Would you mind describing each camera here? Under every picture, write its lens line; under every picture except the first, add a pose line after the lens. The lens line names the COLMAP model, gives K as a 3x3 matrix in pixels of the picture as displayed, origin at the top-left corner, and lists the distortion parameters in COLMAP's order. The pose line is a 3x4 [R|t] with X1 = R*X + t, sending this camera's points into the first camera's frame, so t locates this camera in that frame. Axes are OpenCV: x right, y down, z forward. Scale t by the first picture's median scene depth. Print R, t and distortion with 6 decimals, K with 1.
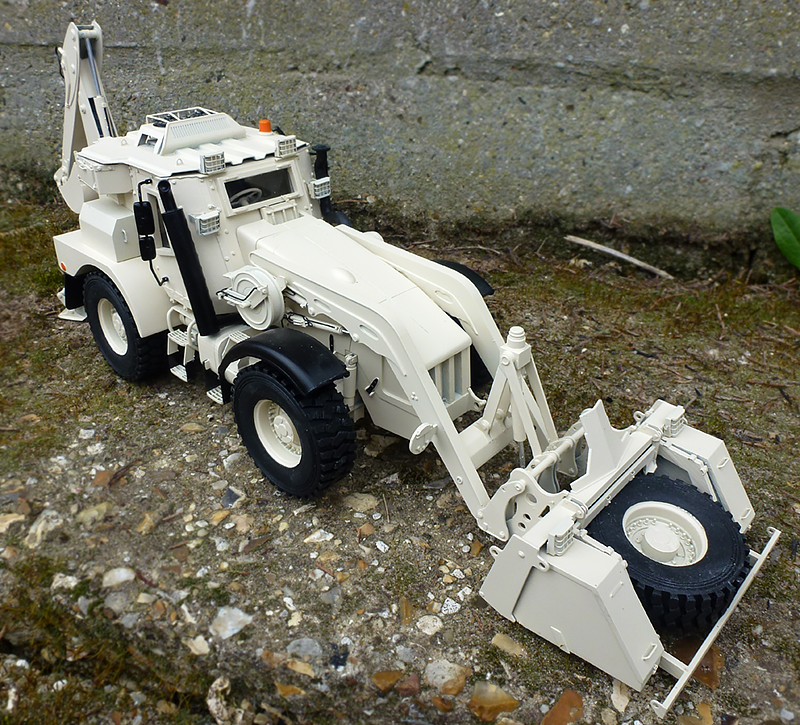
lens RADIAL K [[714.3, 0, 478.1], [0, 714.3, 235.1], [0, 0, 1]] dist [-0.042870, -0.004877]
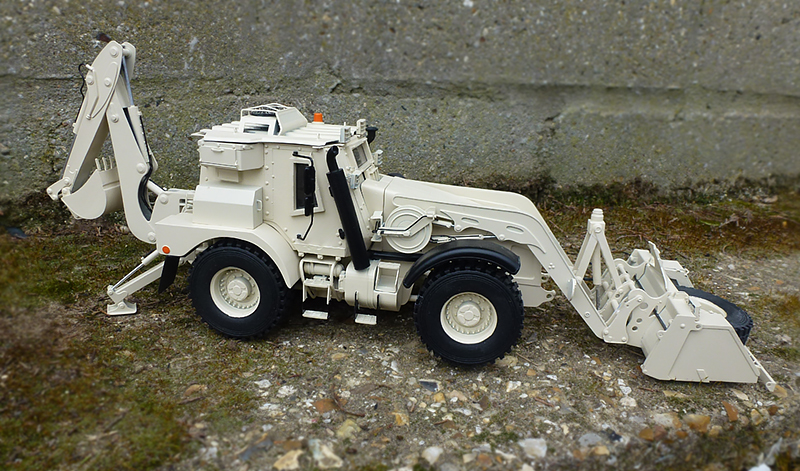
lens RADIAL K [[529.0, 0, 398.5], [0, 529.0, 159.8], [0, 0, 1]] dist [-0.042975, 0.001974]
pose [[0.870253, -0.084400, 0.485321, -0.538313], [0.165025, 0.978234, -0.125796, 0.056697], [-0.464141, 0.189565, 0.865239, 0.090983]]
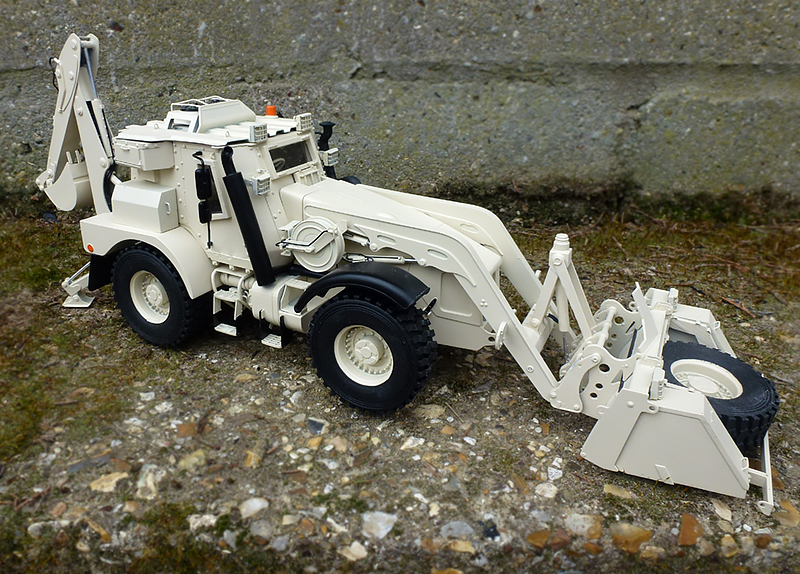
lens RADIAL K [[588.4, 0, 401.4], [0, 588.4, 177.9], [0, 0, 1]] dist [-0.042713, -0.000830]
pose [[0.975780, -0.078164, 0.204311, -0.246430], [0.102118, 0.988733, -0.109449, 0.068546], [-0.193454, 0.127662, 0.972768, 0.031216]]
